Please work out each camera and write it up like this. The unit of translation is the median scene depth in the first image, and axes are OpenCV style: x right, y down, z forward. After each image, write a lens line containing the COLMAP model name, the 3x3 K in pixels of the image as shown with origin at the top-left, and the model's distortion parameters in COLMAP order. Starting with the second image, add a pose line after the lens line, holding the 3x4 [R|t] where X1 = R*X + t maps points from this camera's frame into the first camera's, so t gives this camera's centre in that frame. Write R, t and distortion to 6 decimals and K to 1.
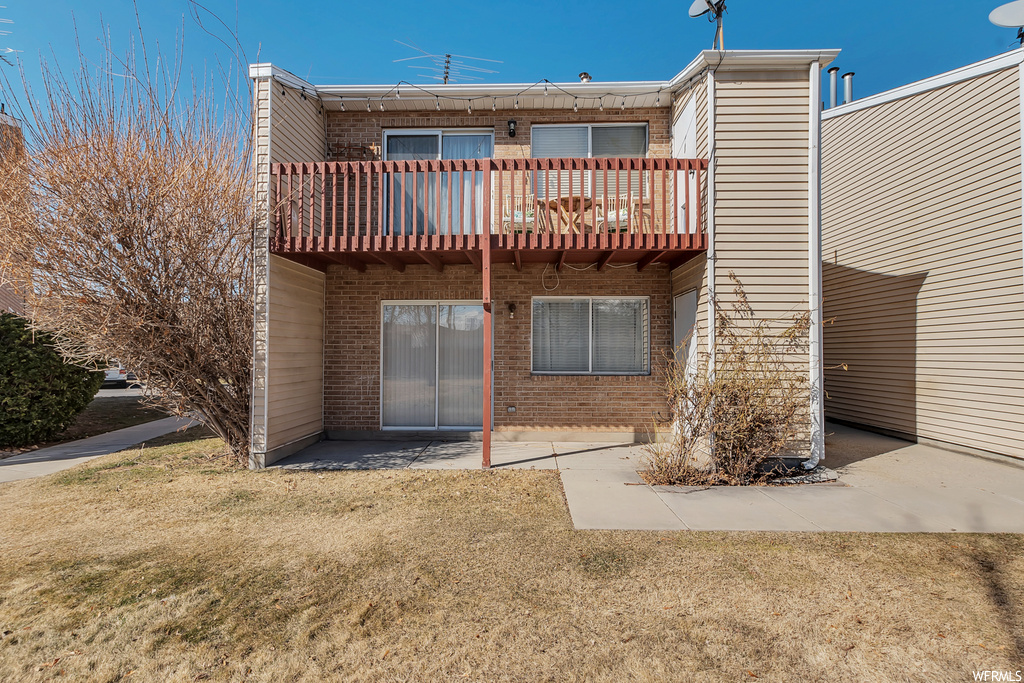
lens RADIAL K [[471.3, 0, 543.2], [0, 471.3, 345.3], [0, 0, 1]] dist [0.000811, 0.000253]
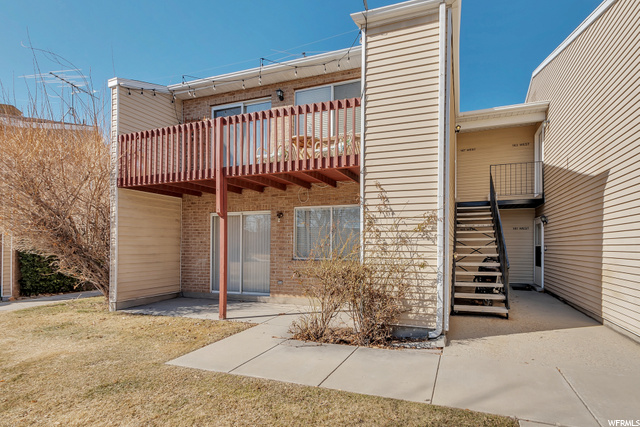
lens RADIAL K [[309.9, 0, 337.6], [0, 309.9, 245.9], [0, 0, 1]] dist [0.003014, 0.000084]
pose [[0.956207, -0.001958, -0.292686, 0.531536], [0.006100, 0.999894, 0.013239, 0.008545], [0.292629, -0.014444, 0.956117, 0.143536]]
